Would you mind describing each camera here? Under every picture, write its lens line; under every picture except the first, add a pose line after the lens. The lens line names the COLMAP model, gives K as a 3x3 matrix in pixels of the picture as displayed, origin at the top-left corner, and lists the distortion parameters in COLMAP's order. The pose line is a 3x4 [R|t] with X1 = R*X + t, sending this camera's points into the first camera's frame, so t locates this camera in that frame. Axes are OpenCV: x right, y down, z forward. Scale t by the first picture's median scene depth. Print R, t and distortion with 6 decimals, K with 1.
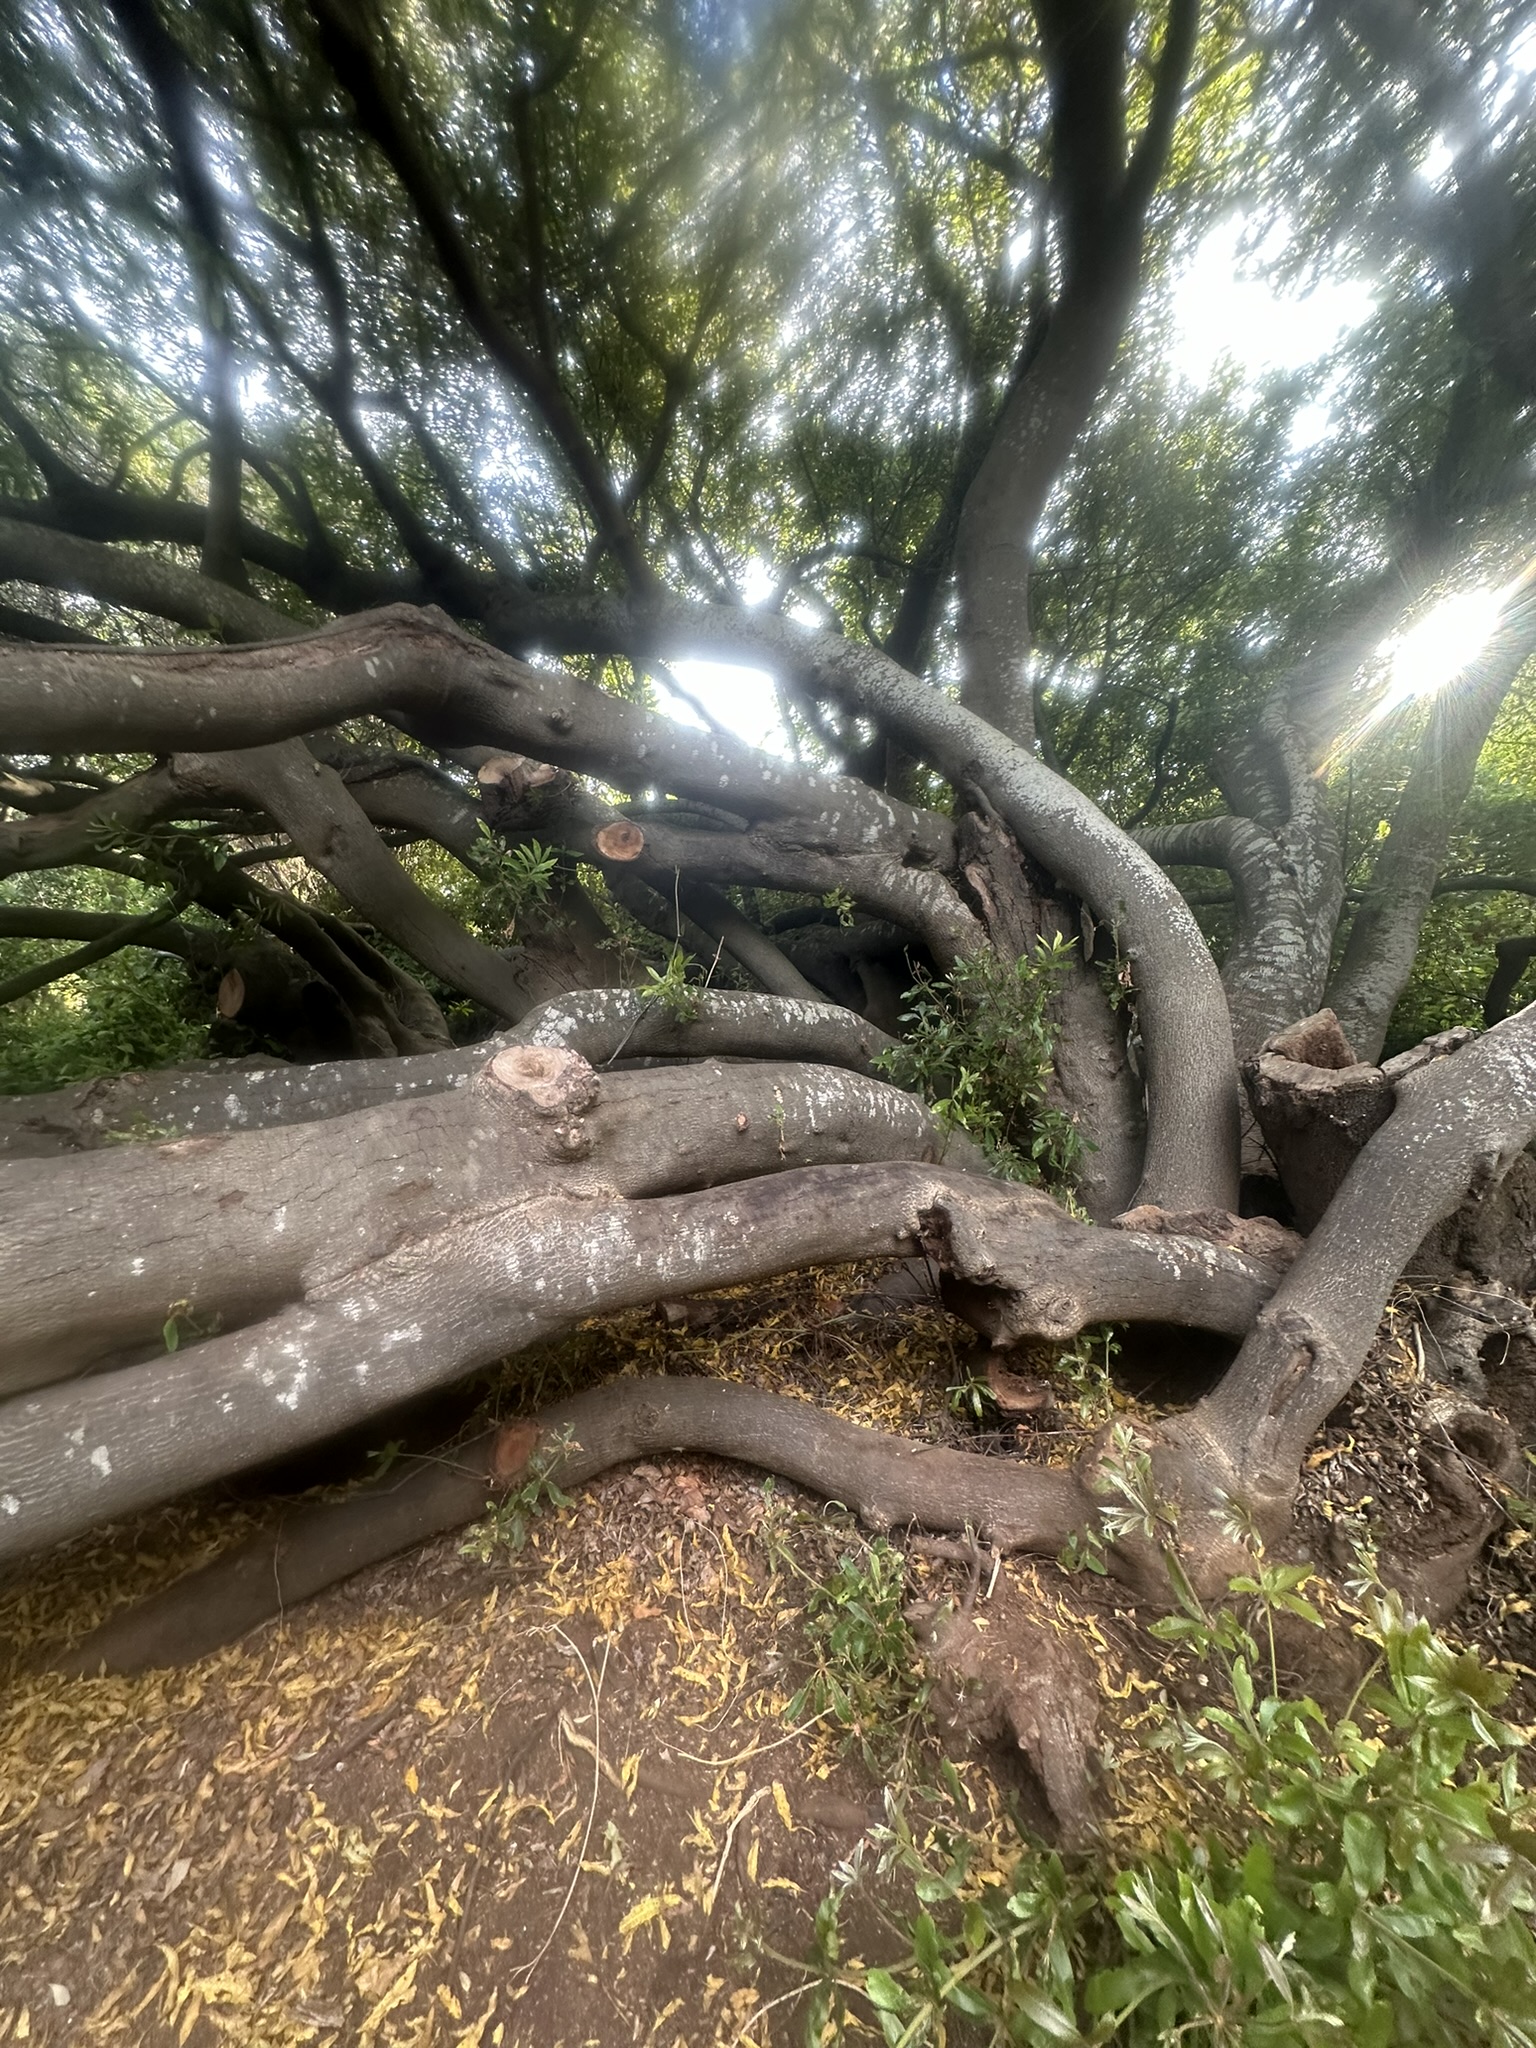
lens RADIAL K [[816.1, 0, 768.0], [0, 816.1, 1024.0], [0, 0, 1]] dist [-0.002297, 0.000390]
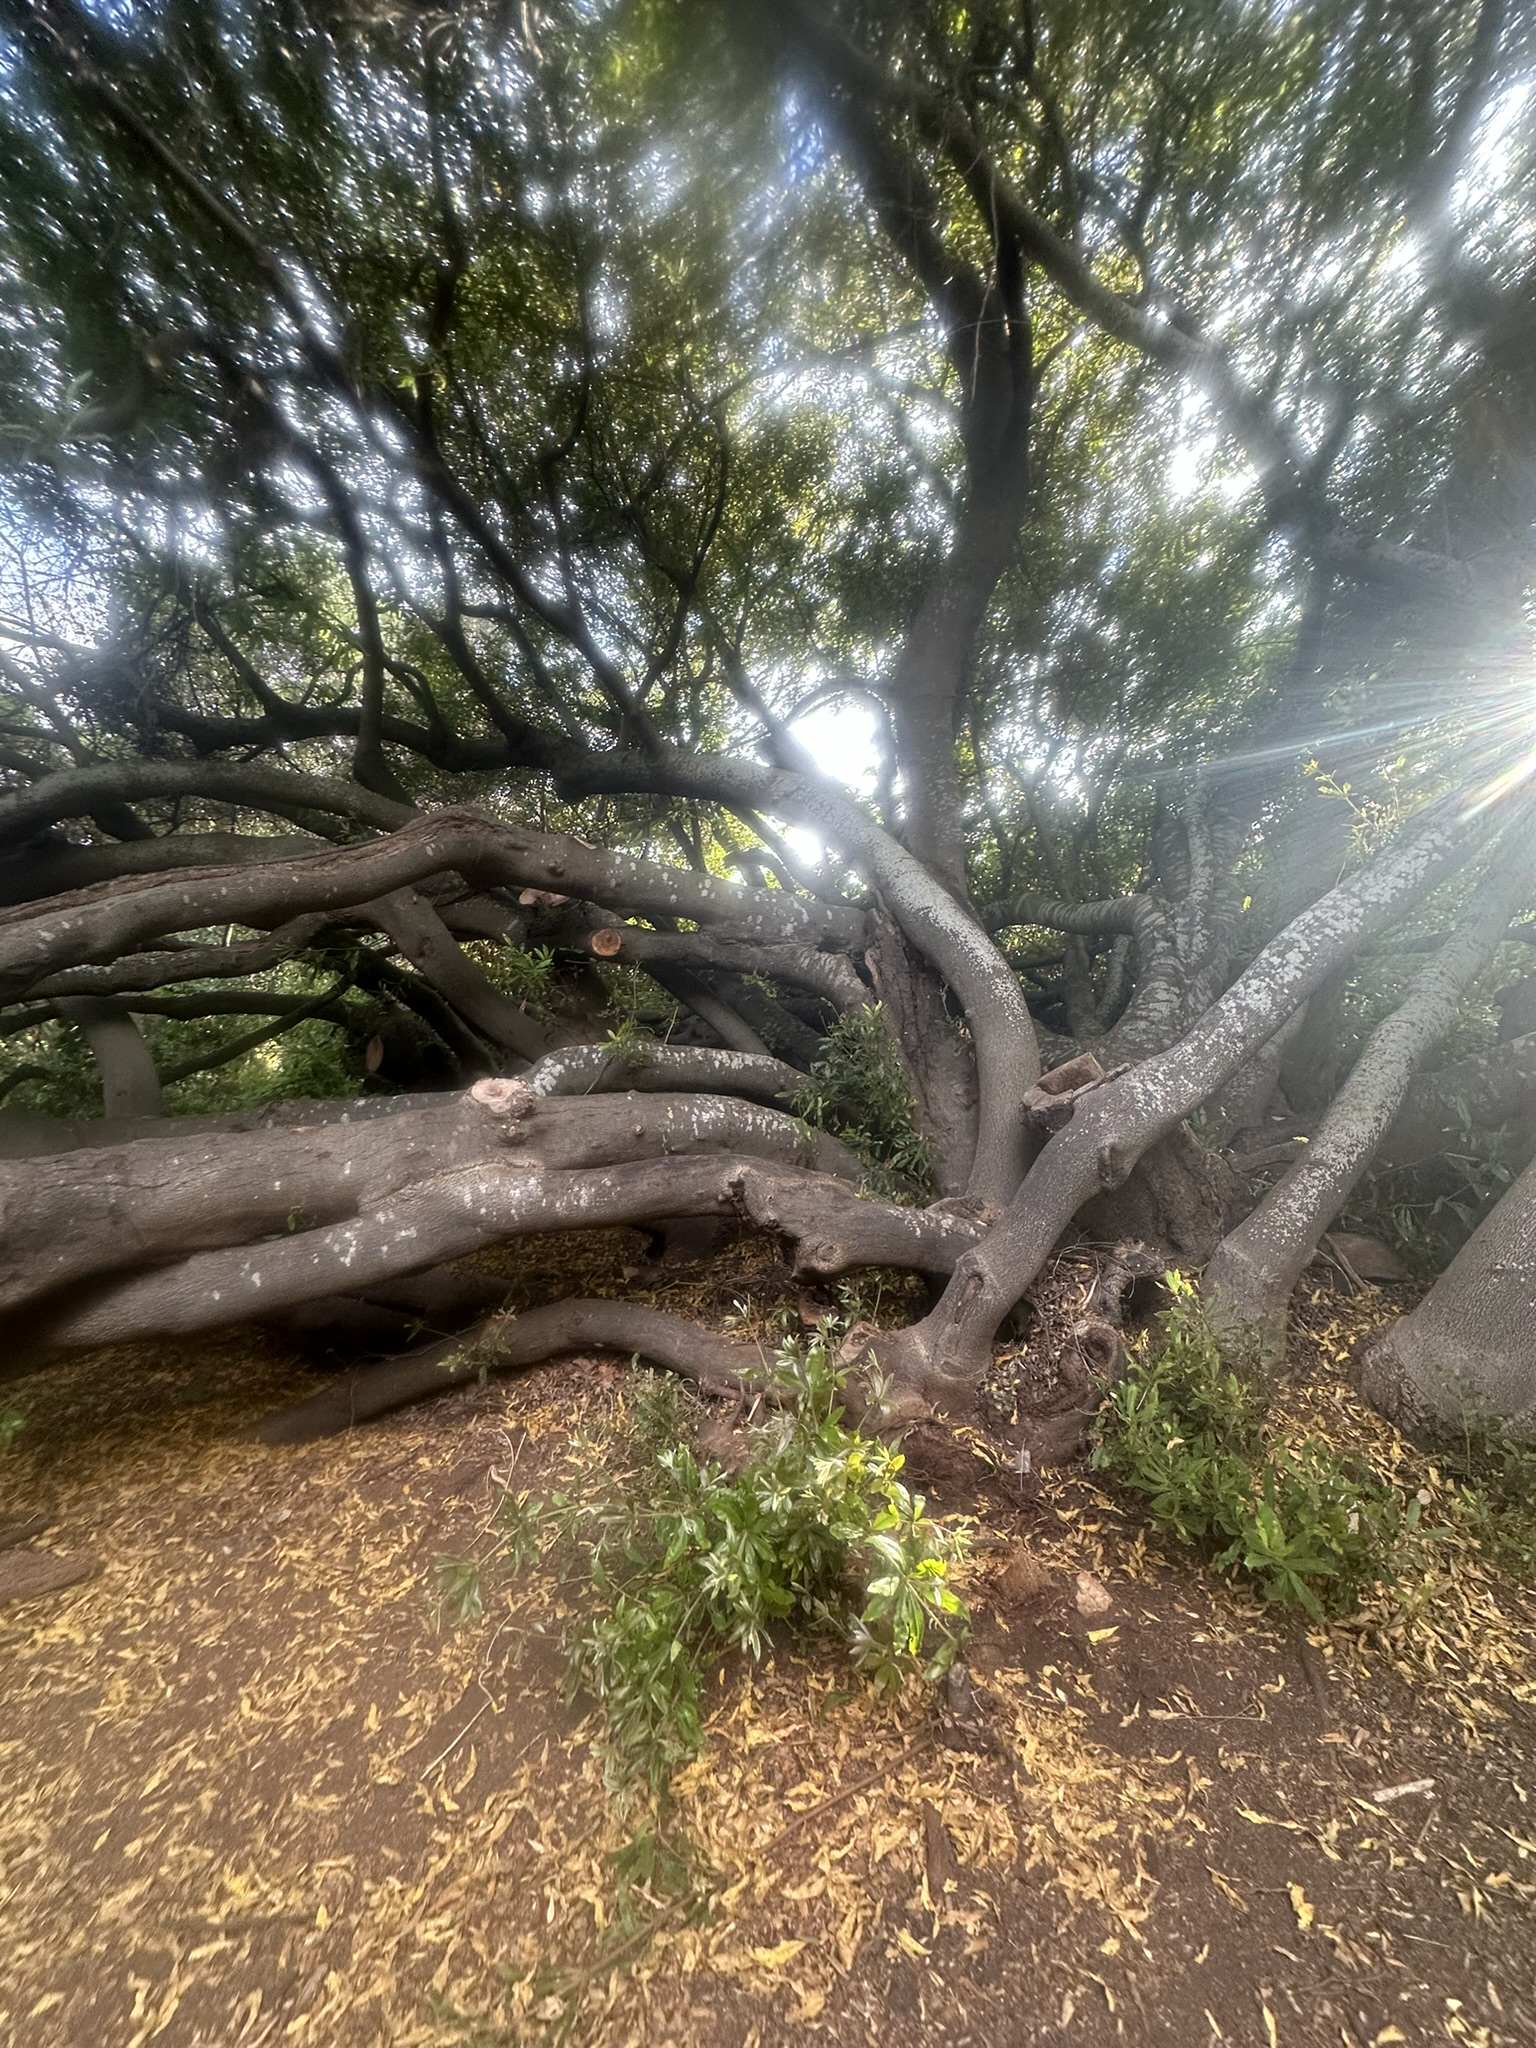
lens RADIAL K [[816.1, 0, 768.0], [0, 816.1, 1024.0], [0, 0, 1]] dist [-0.002297, 0.000390]
pose [[0.986502, -0.016813, -0.162883, 0.518206], [0.005024, 0.997354, -0.072523, 0.038471], [0.163671, 0.070726, 0.983976, -0.554170]]
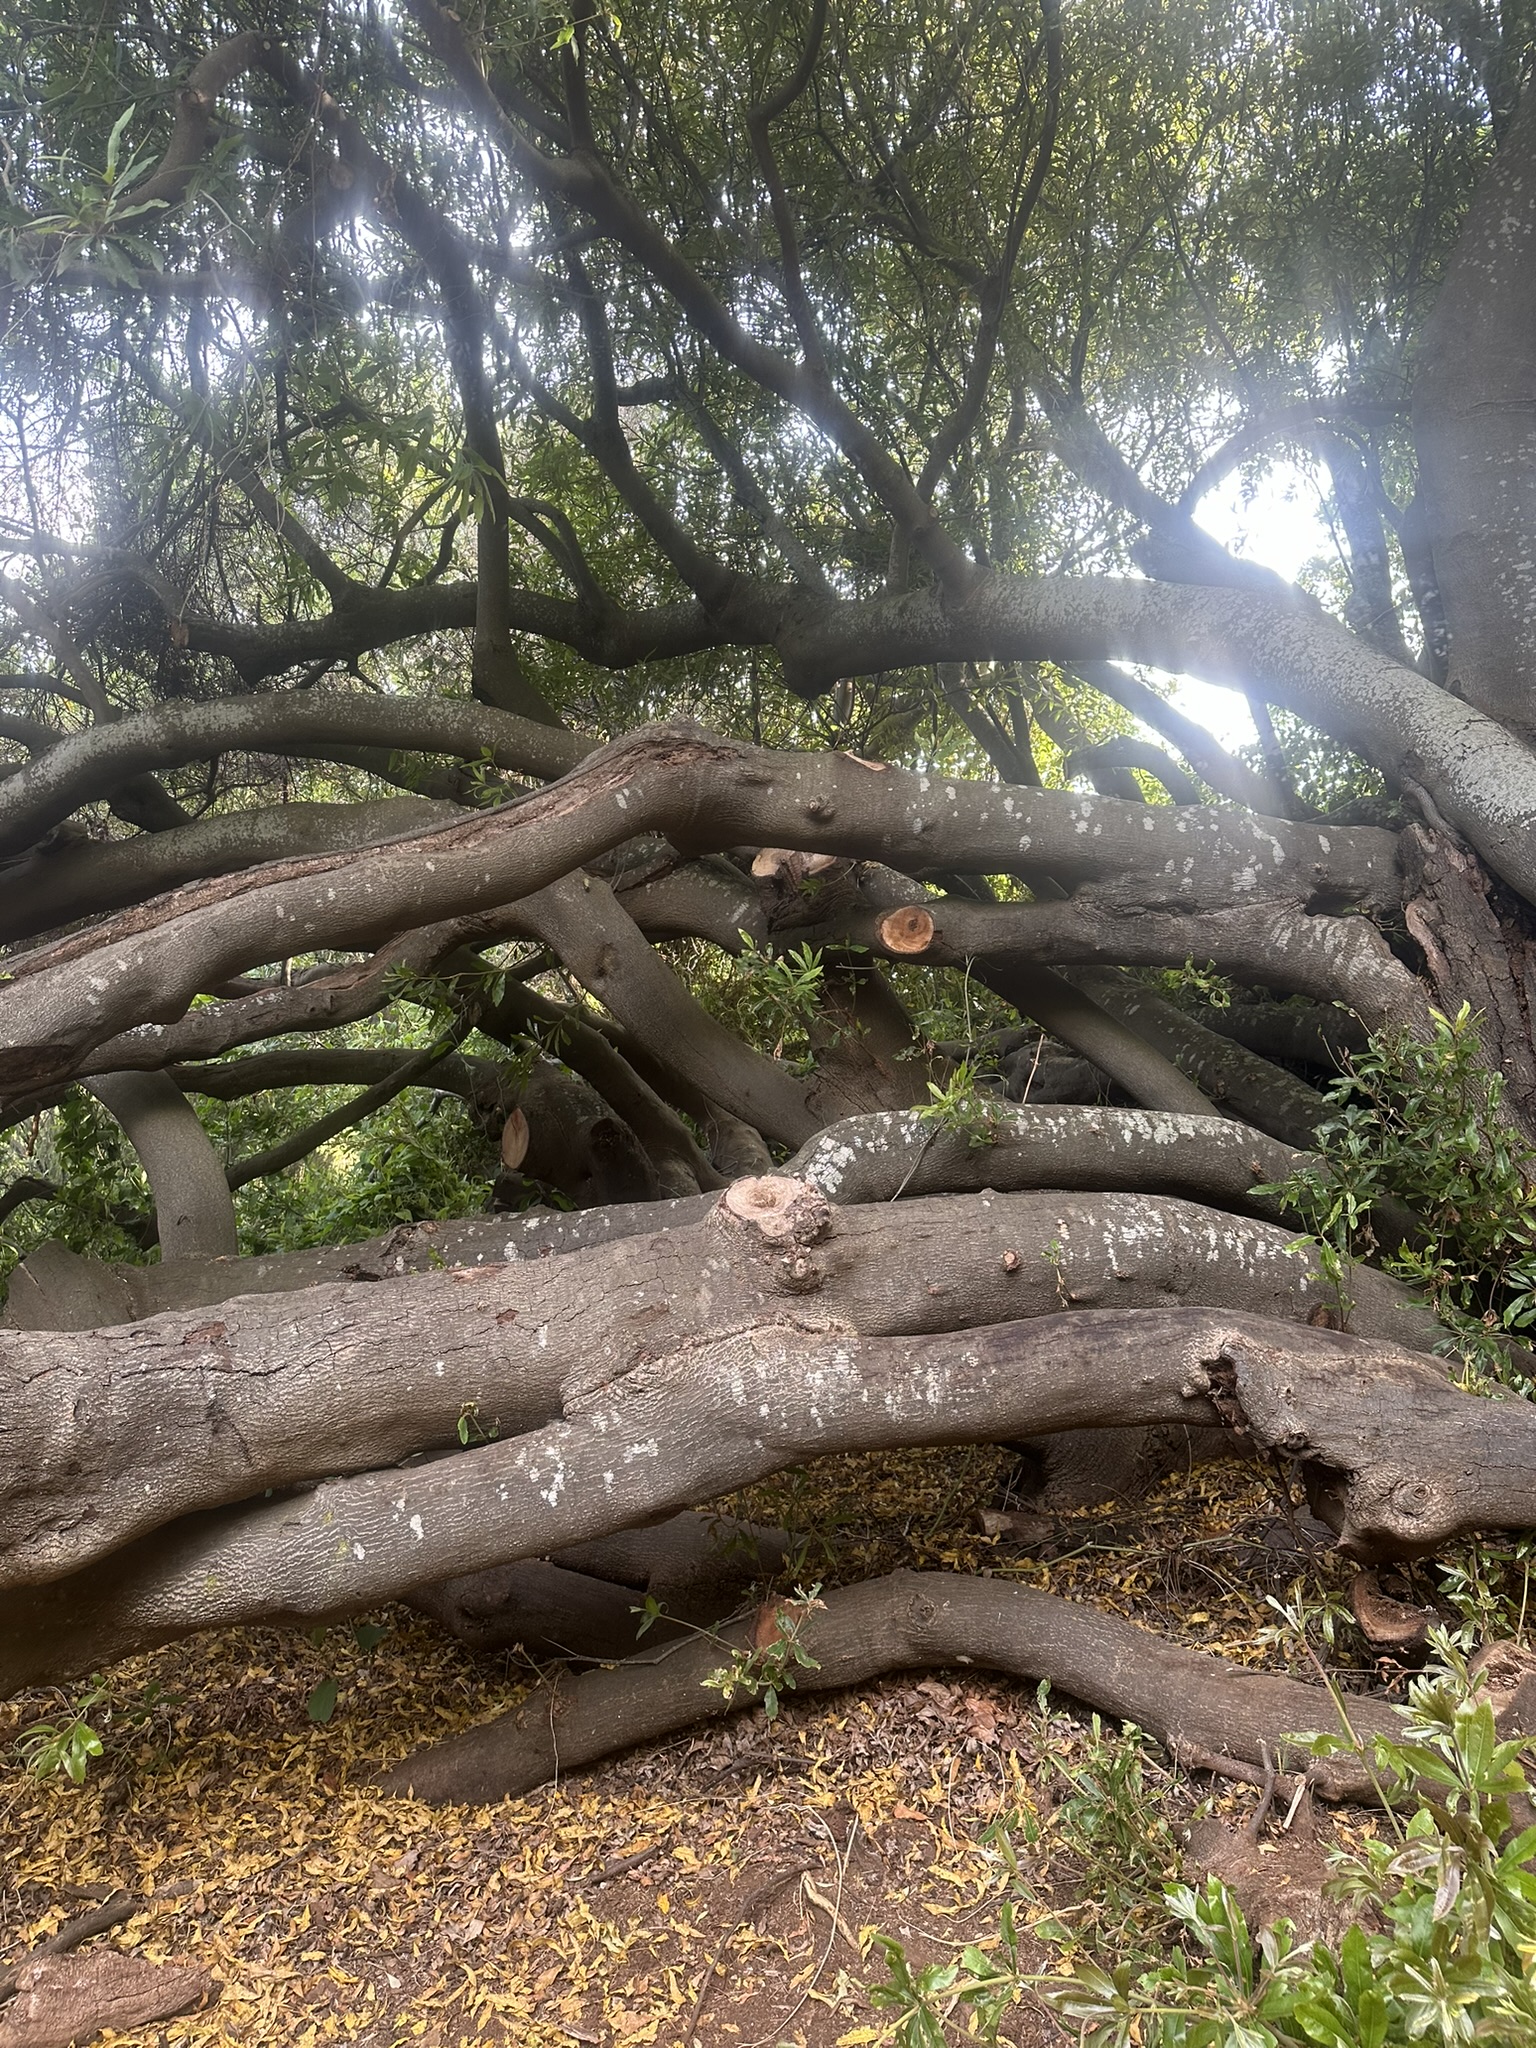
lens RADIAL K [[1417.0, 0, 755.2], [0, 1417.0, 1018.9], [0, 0, 1]] dist [0.109941, -0.164715]
pose [[0.911484, -0.080459, -0.403389, 0.387619], [0.039180, 0.993206, -0.109572, 0.024107], [0.409465, 0.084068, 0.908444, -0.549172]]
